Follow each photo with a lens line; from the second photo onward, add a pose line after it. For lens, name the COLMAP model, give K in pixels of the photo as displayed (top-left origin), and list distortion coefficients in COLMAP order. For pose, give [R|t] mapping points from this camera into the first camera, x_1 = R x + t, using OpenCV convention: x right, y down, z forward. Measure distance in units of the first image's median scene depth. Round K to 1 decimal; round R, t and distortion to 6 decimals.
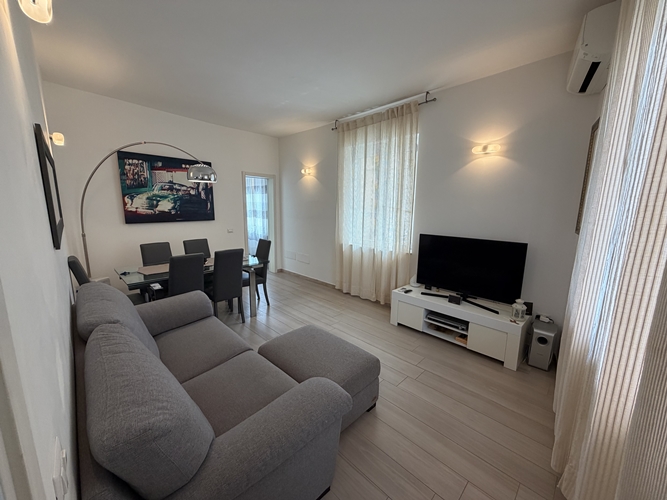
lens RADIAL K [[264.4, 0, 333.0], [0, 264.4, 251.3], [0, 0, 1]] dist [-0.002374, 0.000170]
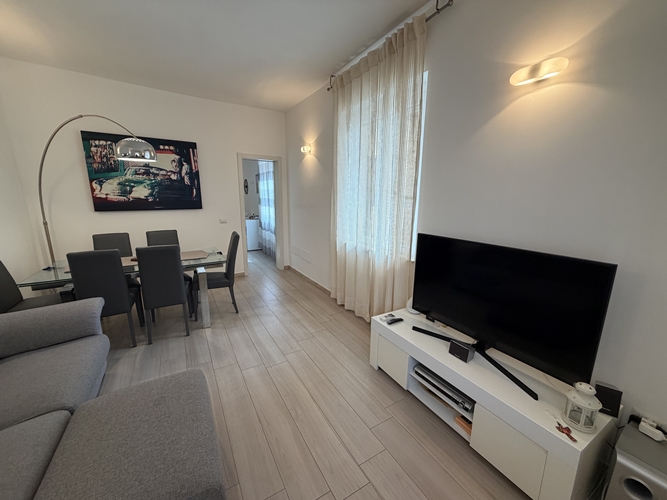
lens RADIAL K [[264.4, 0, 333.0], [0, 264.4, 250.1], [0, 0, 1]] dist [-0.002374, 0.000170]
pose [[0.968896, 0.047385, -0.242890, 0.257145], [-0.039797, 0.998557, 0.036057, -0.035683], [0.244248, -0.025270, 0.969383, 0.304762]]
